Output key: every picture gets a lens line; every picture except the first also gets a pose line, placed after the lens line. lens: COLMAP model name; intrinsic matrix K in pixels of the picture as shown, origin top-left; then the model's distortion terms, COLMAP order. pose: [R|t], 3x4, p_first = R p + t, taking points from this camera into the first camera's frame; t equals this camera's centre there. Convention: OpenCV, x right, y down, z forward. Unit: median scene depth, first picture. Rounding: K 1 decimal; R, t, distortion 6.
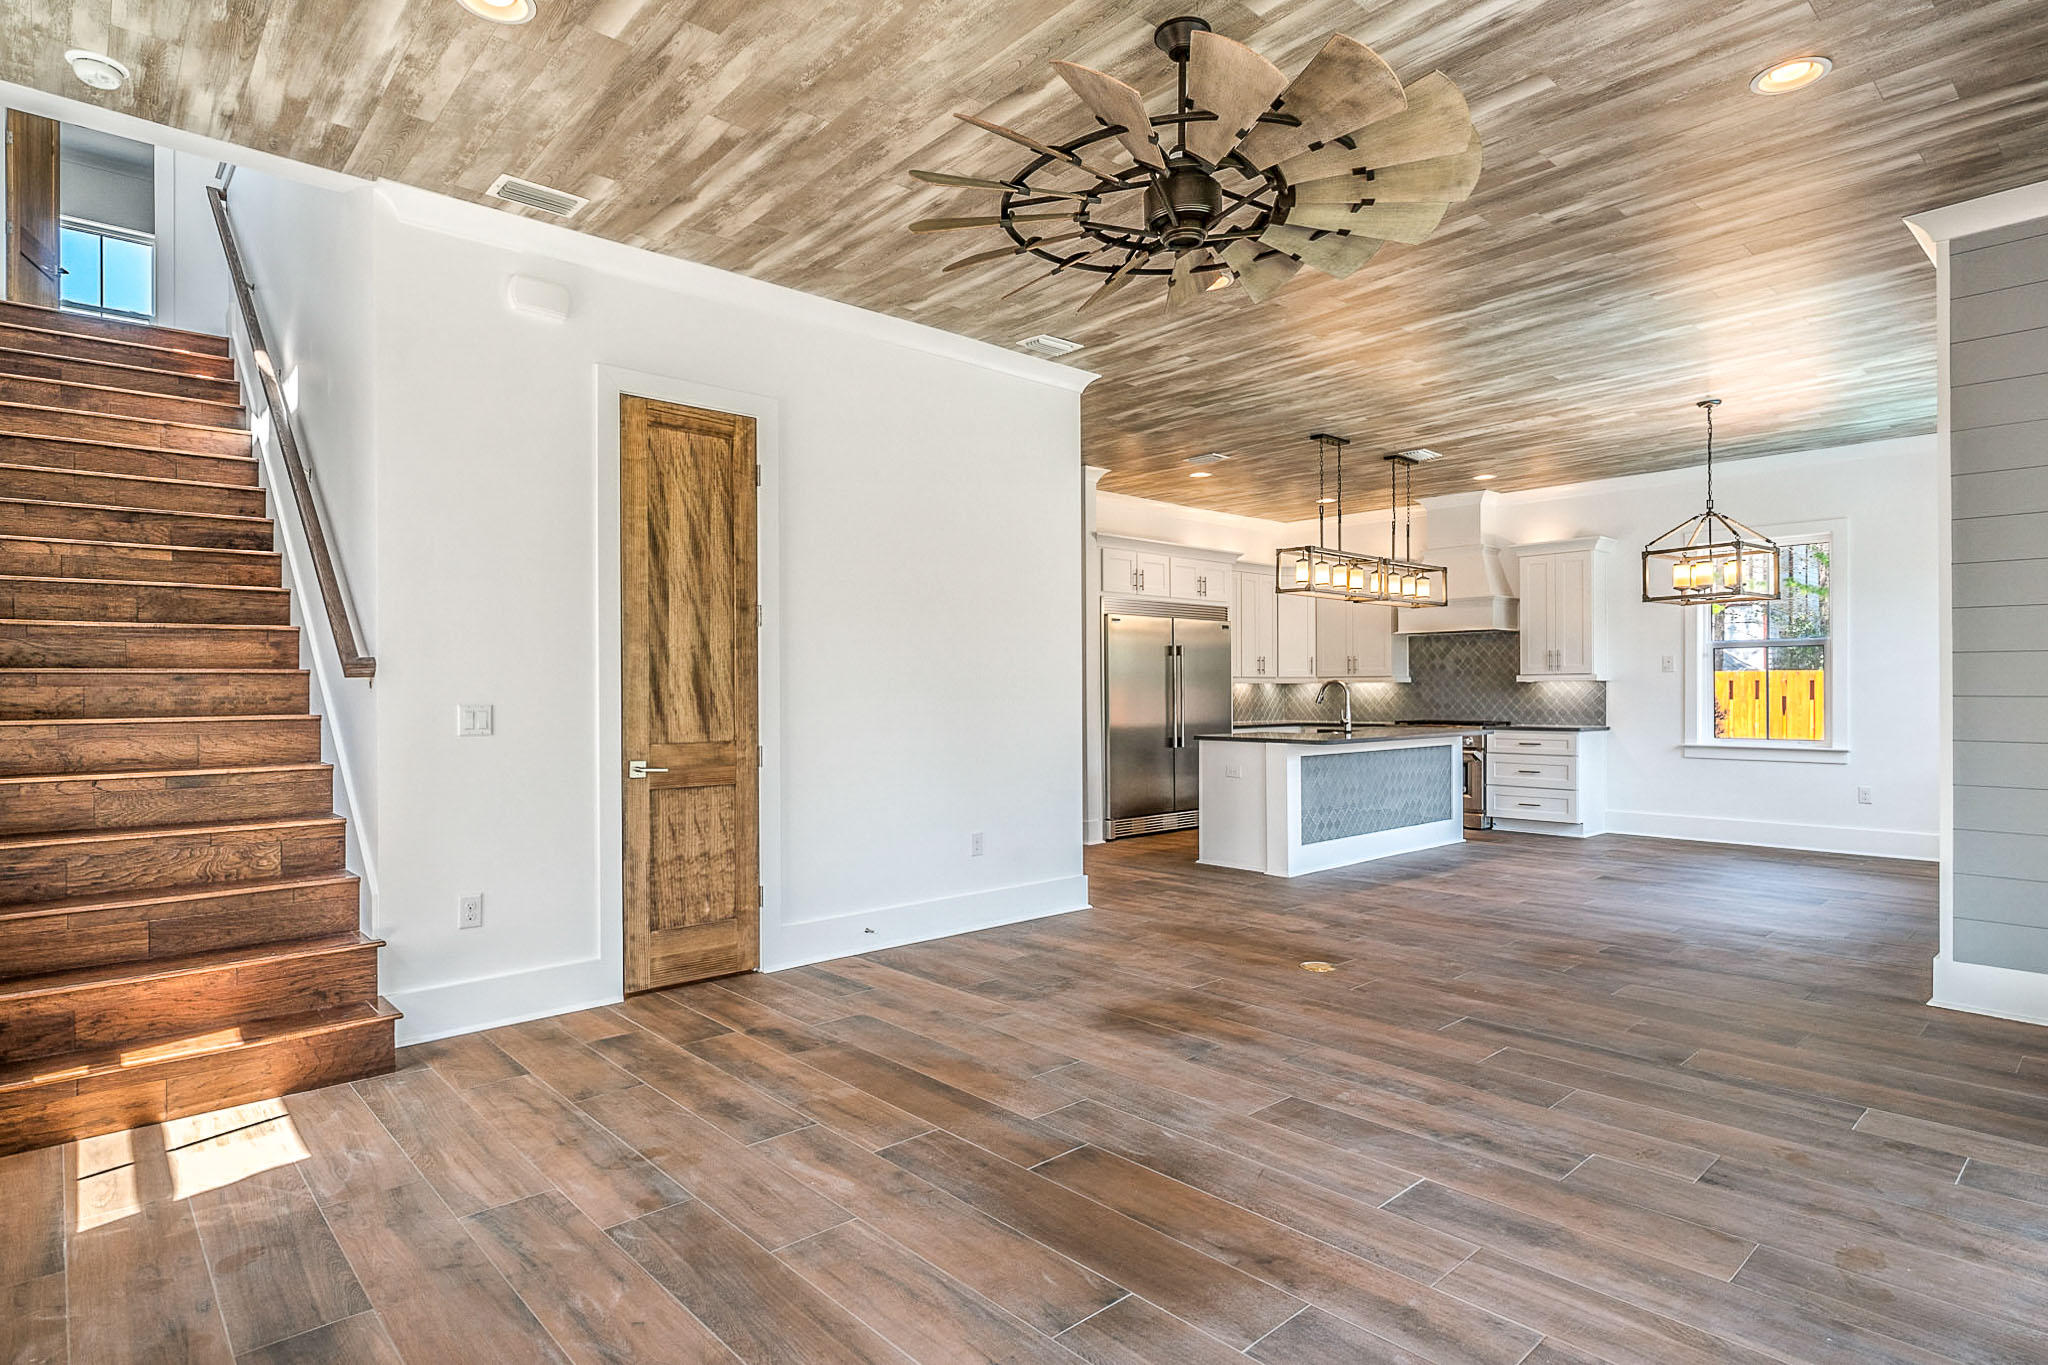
lens RADIAL K [[1082.7, 0, 1018.1], [0, 1082.7, 697.6], [0, 0, 1]] dist [-0.000008, -0.000479]
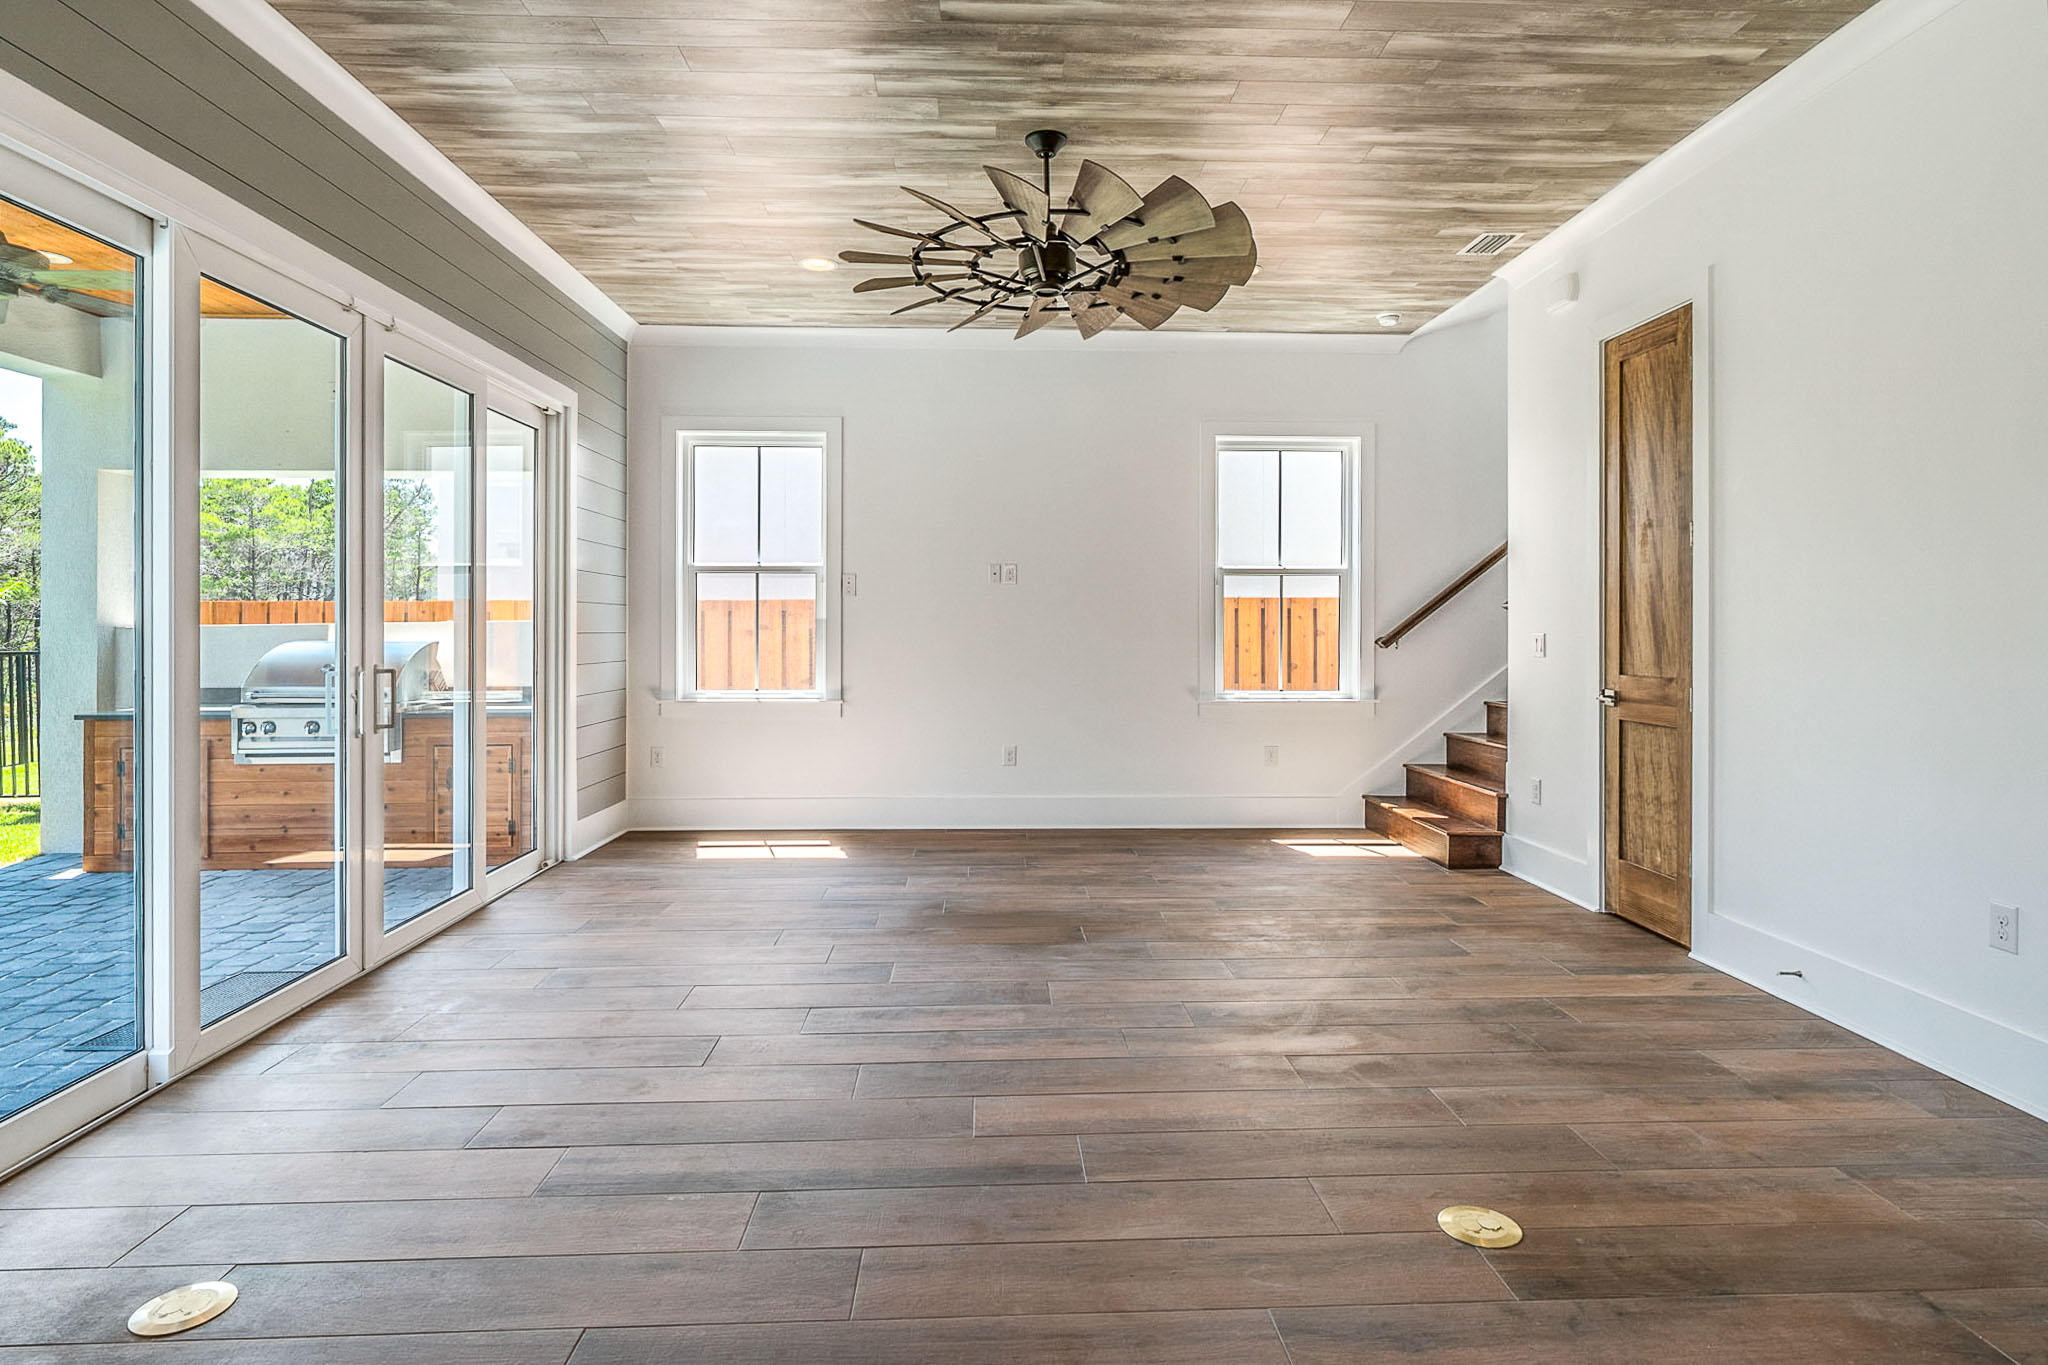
lens RADIAL K [[1104.5, 0, 1022.6], [0, 1104.5, 623.3], [0, 0, 1]] dist [0.001392, -0.000328]
pose [[-0.639144, 0.003631, -0.769079, 0.725596], [-0.001492, 0.999981, 0.005961, -0.009314], [0.769086, 0.004957, -0.639126, 1.094632]]
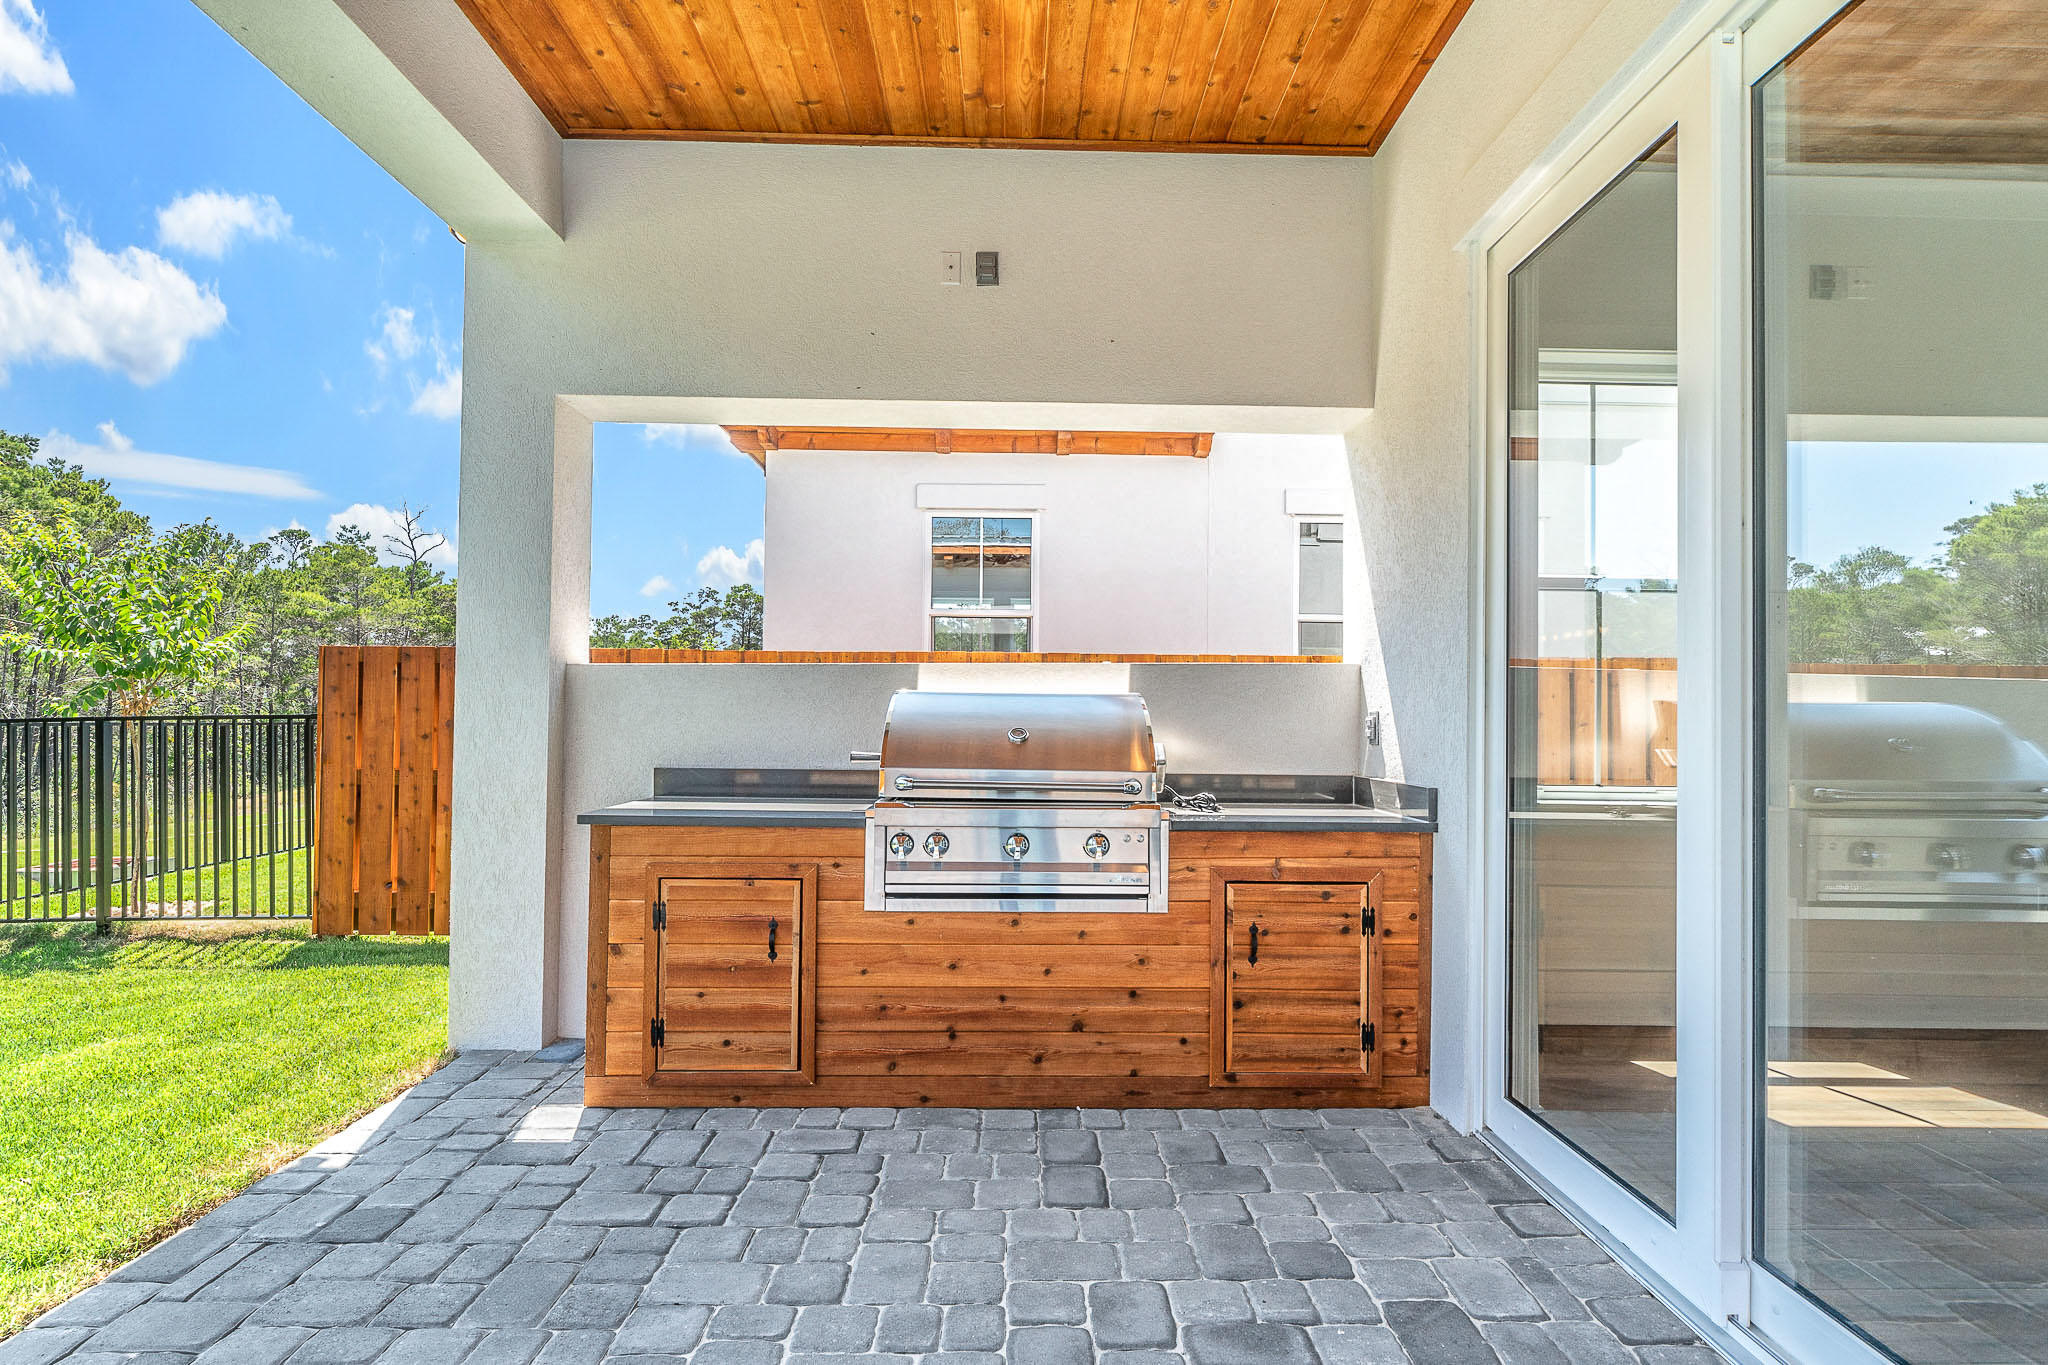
lens RADIAL K [[1082.7, 0, 1018.1], [0, 1082.7, 697.6], [0, 0, 1]] dist [-0.000008, -0.000479]
pose [[-0.661143, -0.017879, -0.750047, 0.767631], [-0.012630, 0.999840, -0.012700, 0.033113], [0.750154, 0.001077, -0.661263, 0.178195]]
